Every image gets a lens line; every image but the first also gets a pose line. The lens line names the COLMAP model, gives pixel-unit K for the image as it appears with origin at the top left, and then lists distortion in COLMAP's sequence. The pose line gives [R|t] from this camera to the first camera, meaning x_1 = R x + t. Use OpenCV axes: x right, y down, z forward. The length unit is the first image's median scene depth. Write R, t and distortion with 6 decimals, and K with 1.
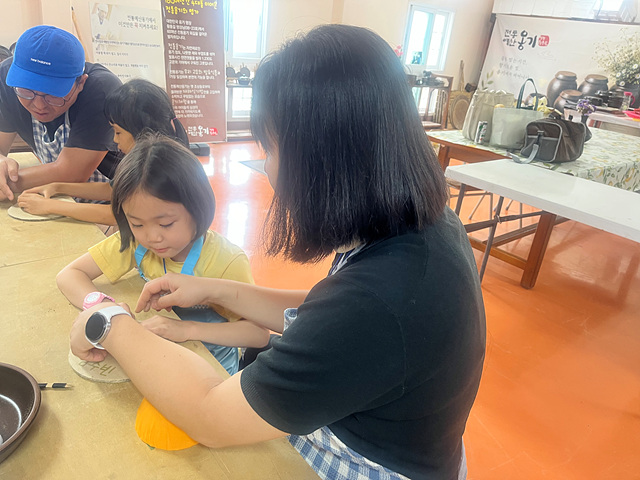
lens RADIAL K [[481.4, 0, 316.9], [0, 481.4, 242.2], [0, 0, 1]] dist [0.015432, -0.064748]
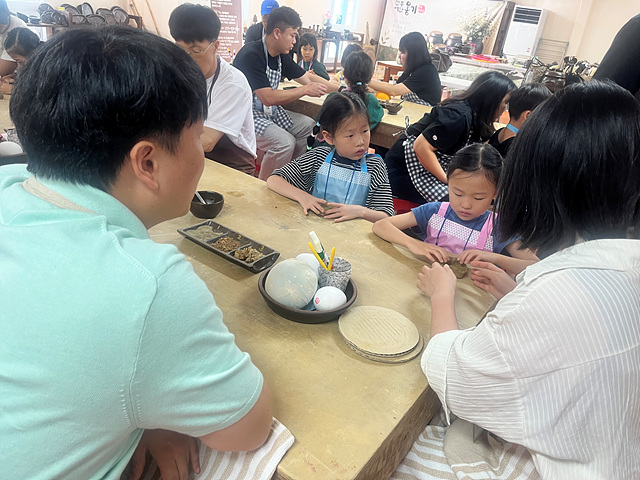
lens RADIAL K [[468.2, 0, 321.4], [0, 468.2, 244.7], [0, 0, 1]] dist [-0.000641, -0.018361]
pose [[0.969763, -0.089184, 0.227170, -0.233104], [0.067935, 0.992695, 0.099710, 0.145399], [-0.234403, -0.081263, 0.968737, -0.409157]]
